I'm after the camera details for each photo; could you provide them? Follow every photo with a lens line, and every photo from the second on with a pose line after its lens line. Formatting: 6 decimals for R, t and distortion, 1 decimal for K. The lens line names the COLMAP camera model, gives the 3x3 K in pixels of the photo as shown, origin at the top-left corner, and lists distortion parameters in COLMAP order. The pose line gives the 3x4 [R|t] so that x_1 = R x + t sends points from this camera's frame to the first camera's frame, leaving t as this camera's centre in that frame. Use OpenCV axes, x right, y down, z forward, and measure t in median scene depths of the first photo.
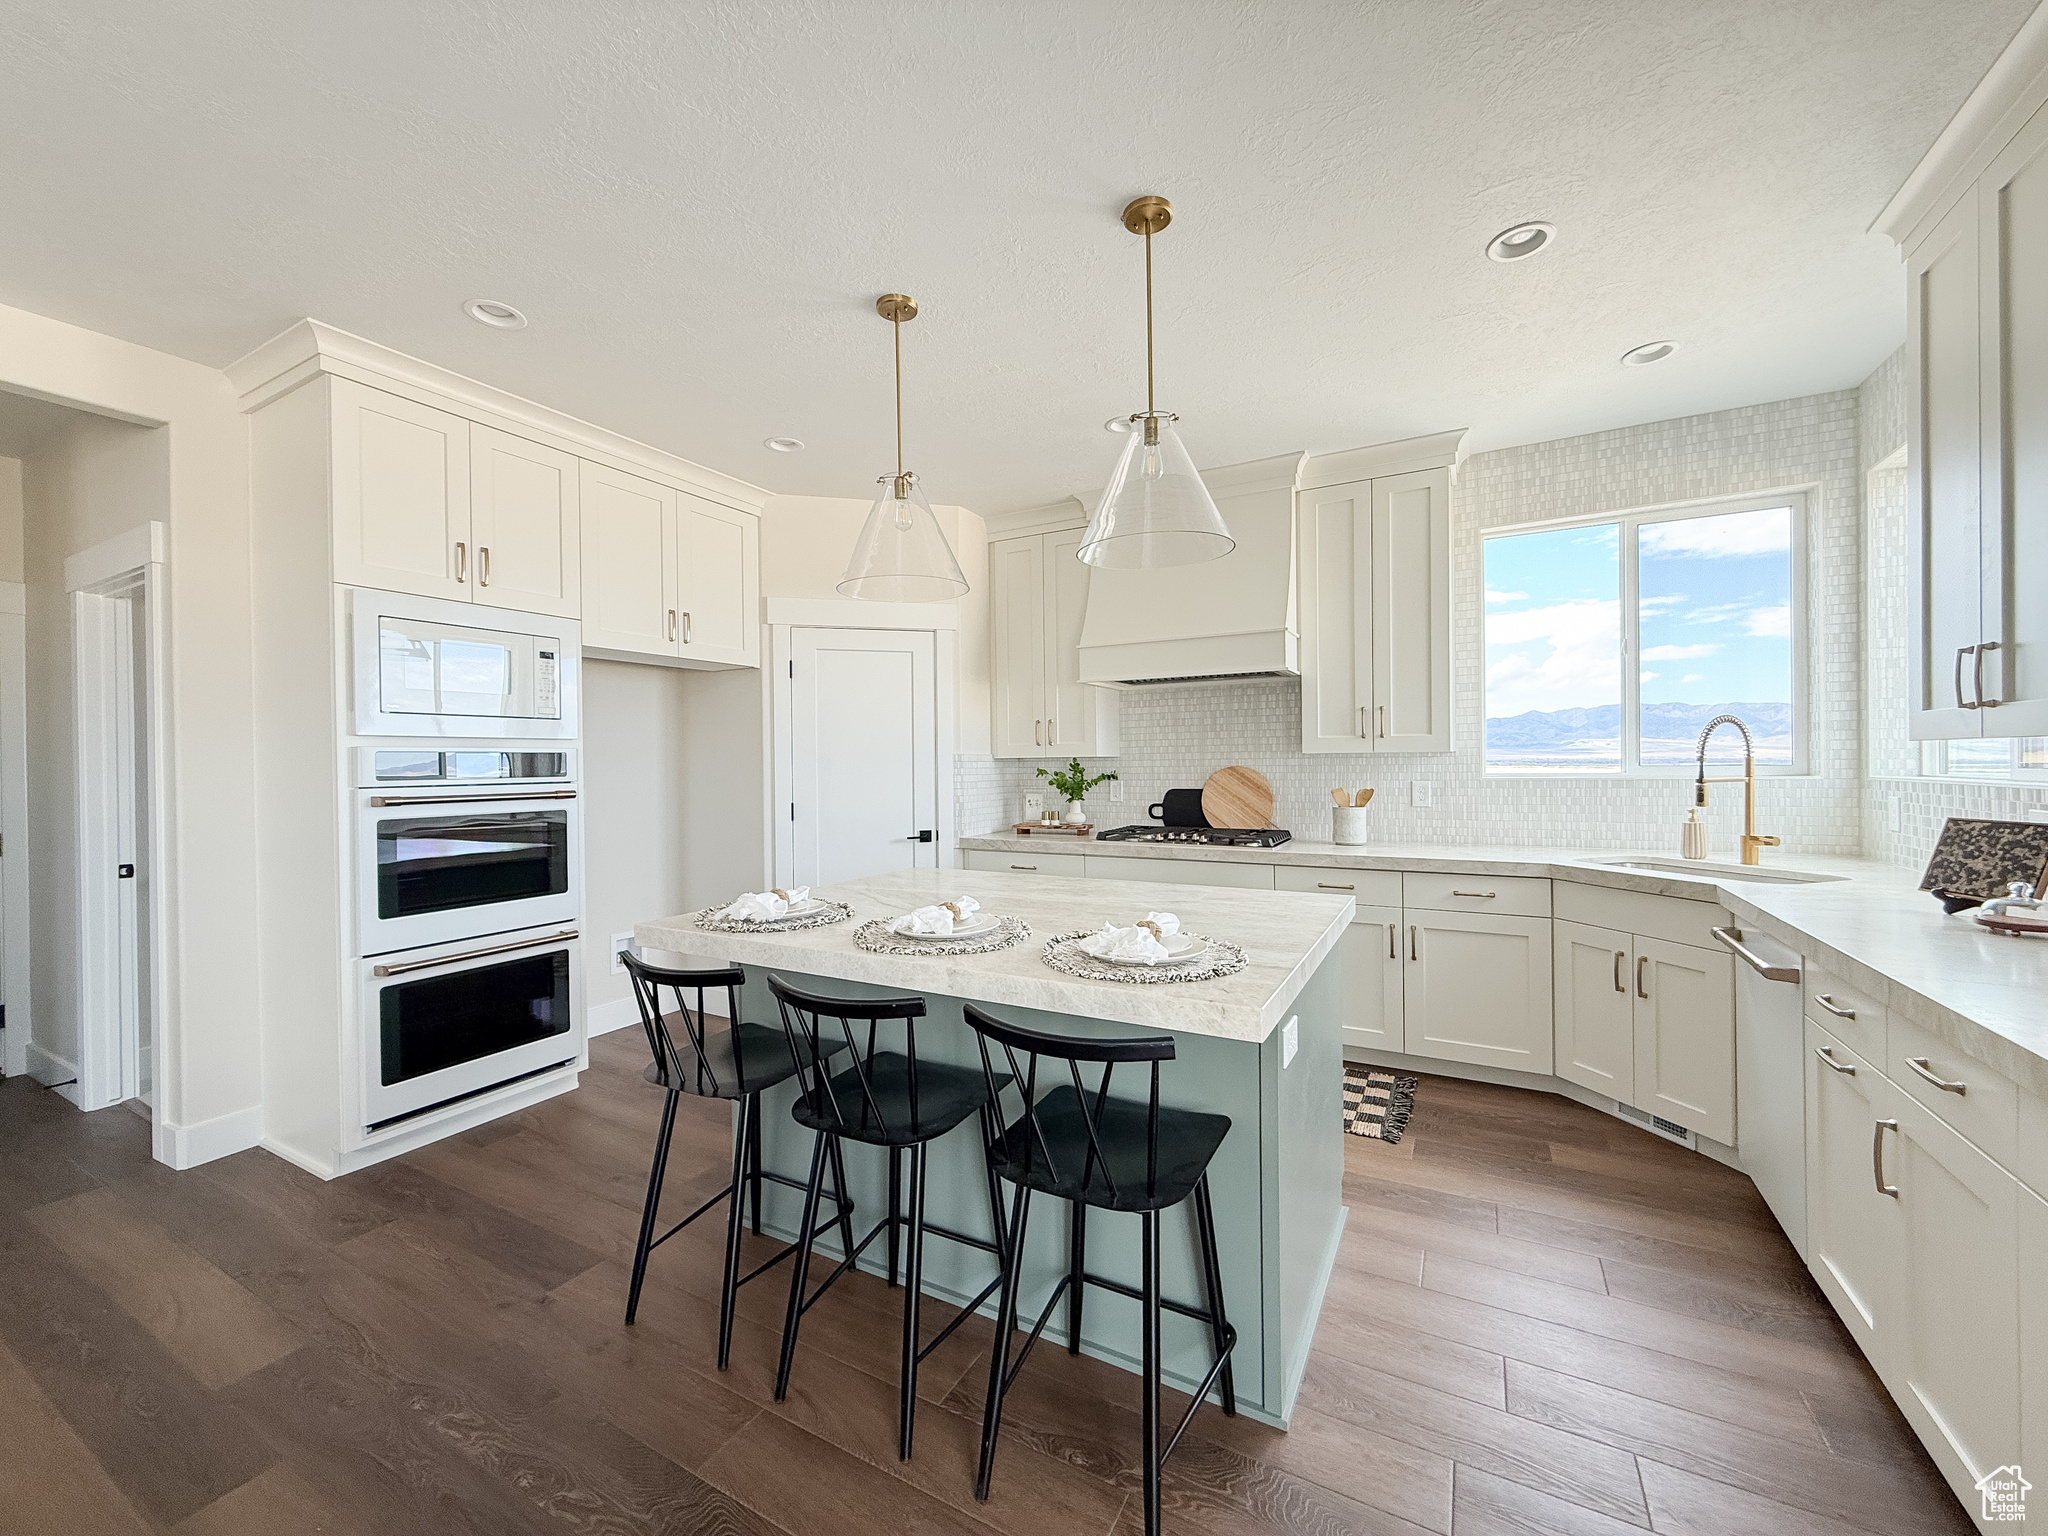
lens RADIAL K [[815.2, 0, 1018.8], [0, 815.2, 765.6], [0, 0, 1]] dist [0.001443, 0.000459]
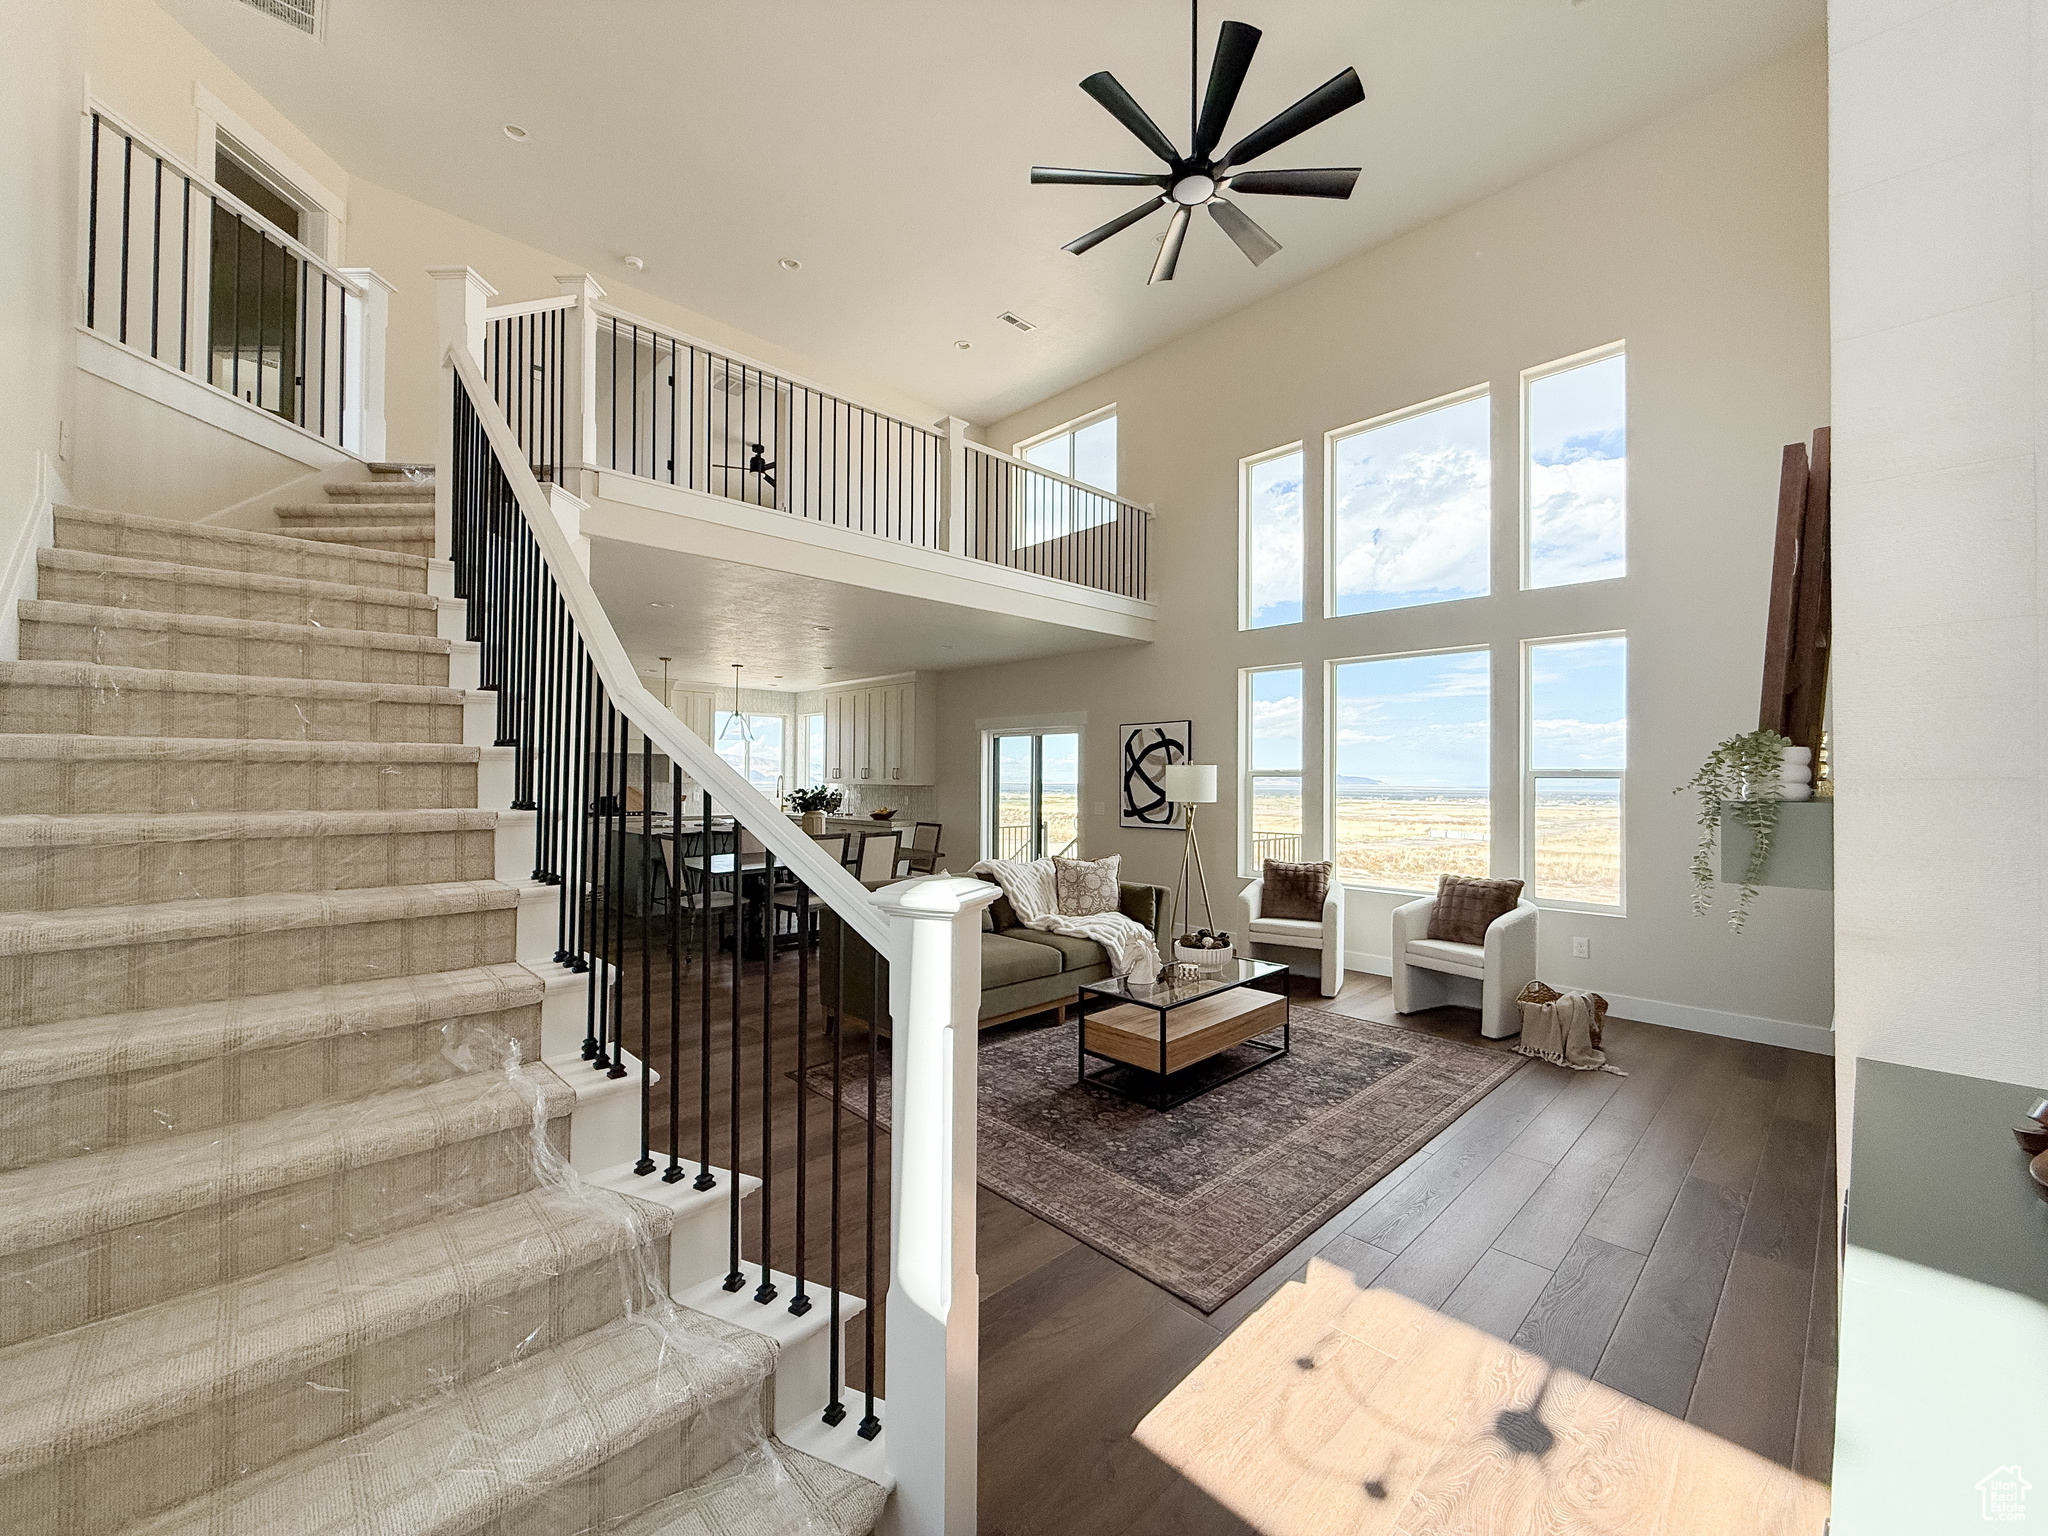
lens RADIAL K [[815.2, 0, 1018.8], [0, 815.2, 765.6], [0, 0, 1]] dist [0.001443, 0.000459]
pose [[0.291914, 0.027694, 0.956044, -1.794051], [-0.007409, 0.999616, -0.026693, -0.007043], [-0.956416, 0.000709, 0.292007, -0.880370]]
